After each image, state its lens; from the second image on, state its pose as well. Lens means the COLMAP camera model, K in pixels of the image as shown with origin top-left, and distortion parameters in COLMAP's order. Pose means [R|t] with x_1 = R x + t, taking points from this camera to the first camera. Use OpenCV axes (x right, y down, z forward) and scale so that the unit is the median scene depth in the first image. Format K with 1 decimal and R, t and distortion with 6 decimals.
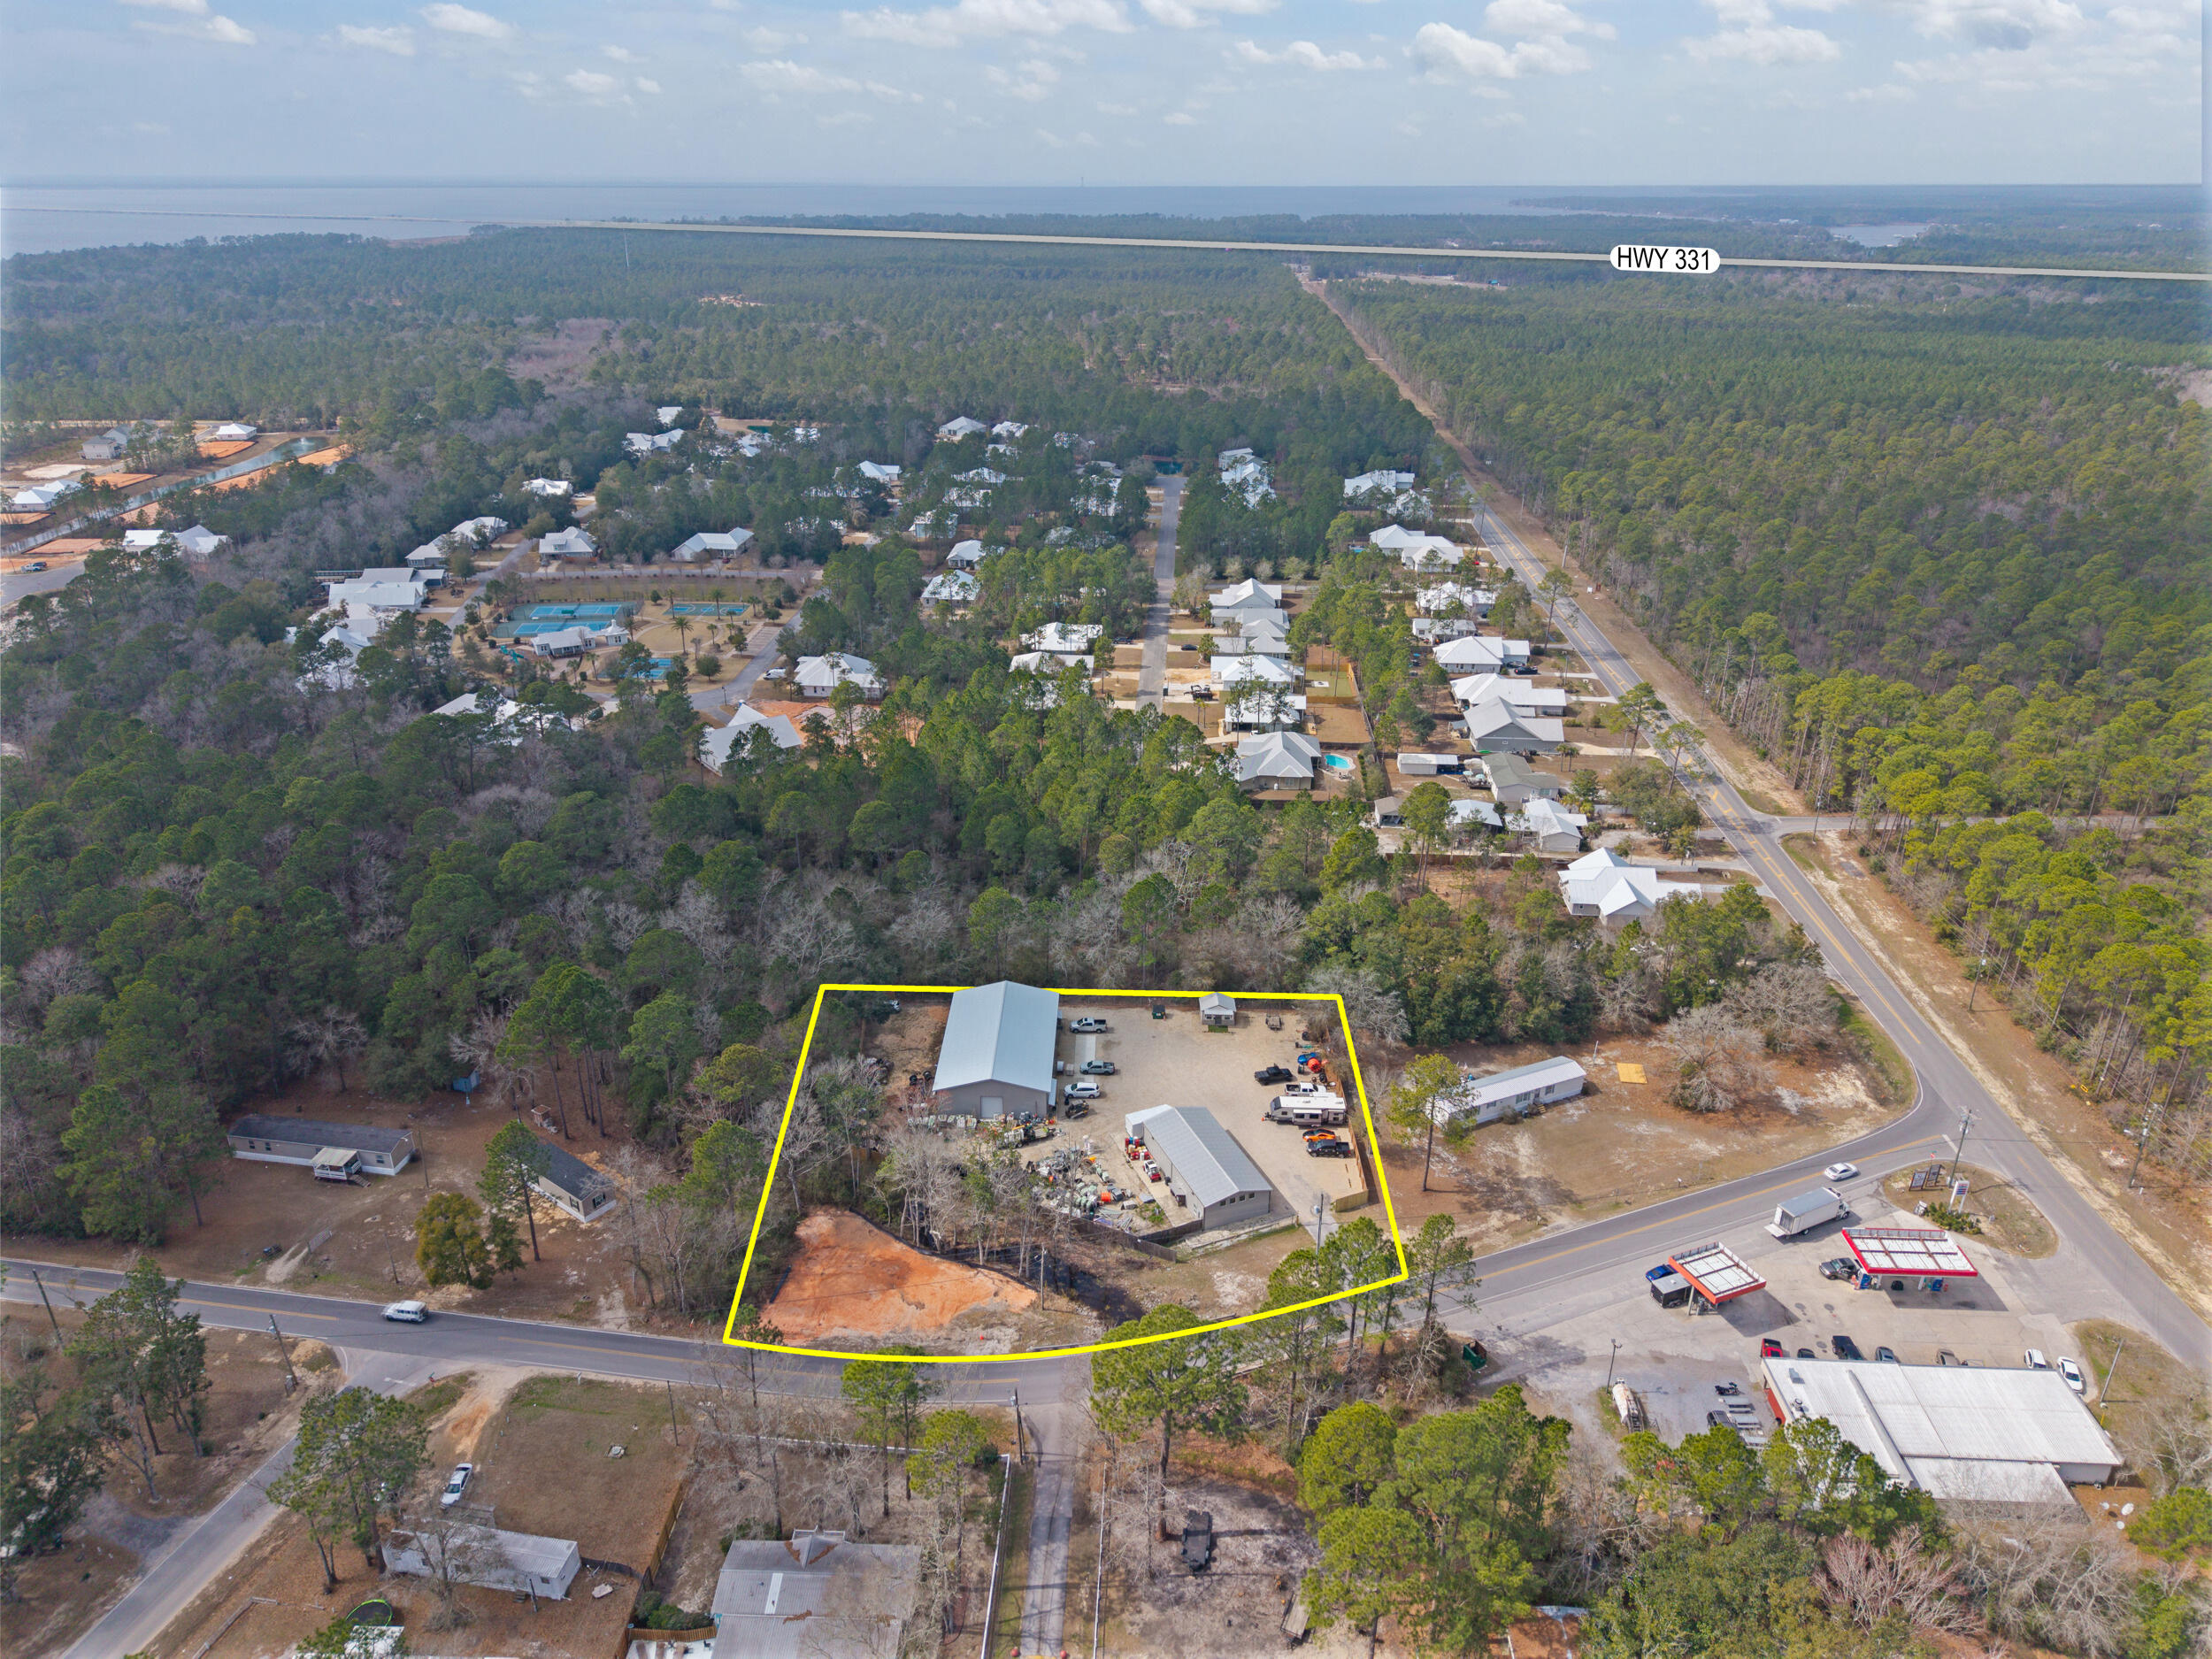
lens RADIAL K [[1555.8, 0, 1115.5], [0, 1555.8, 842.1], [0, 0, 1]] dist [0.049150, -0.064011]
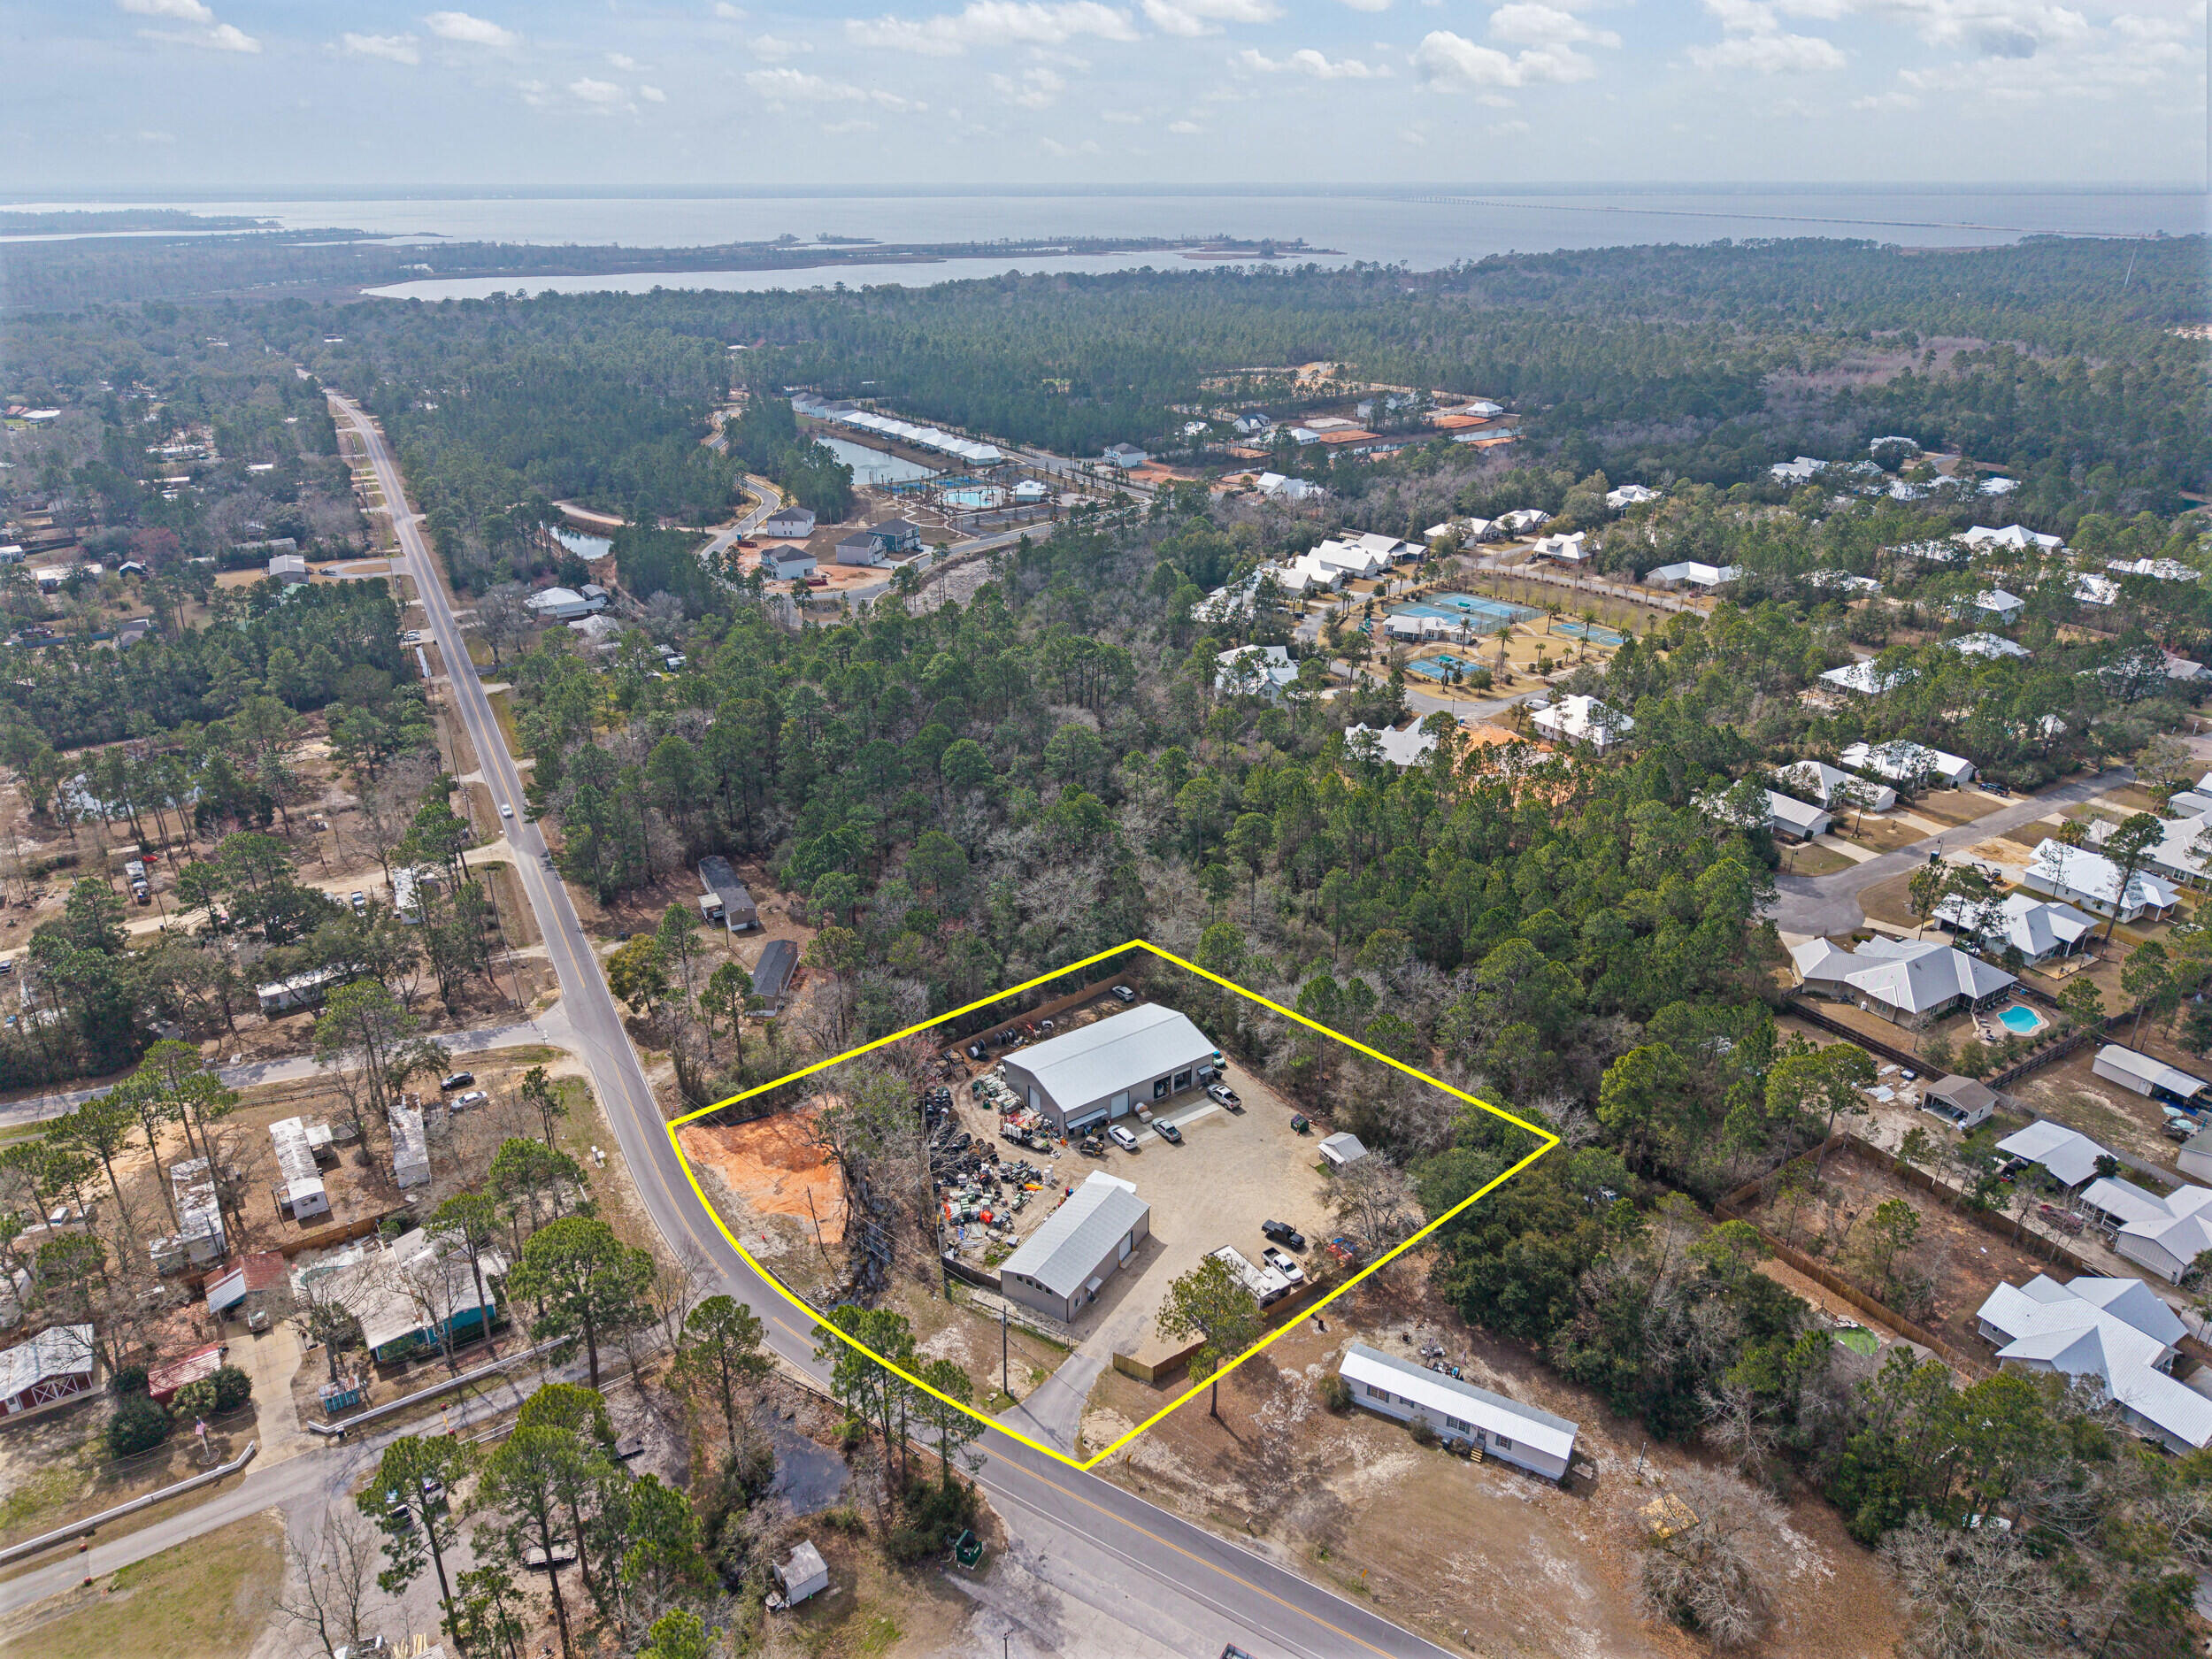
lens RADIAL K [[1555.8, 0, 1115.5], [0, 1555.8, 842.1], [0, 0, 1]] dist [0.049150, -0.064011]
pose [[0.558942, 0.322893, -0.763756, 0.626615], [-0.324784, 0.932727, 0.156641, -0.152938], [0.762954, 0.160502, 0.626211, 0.352718]]
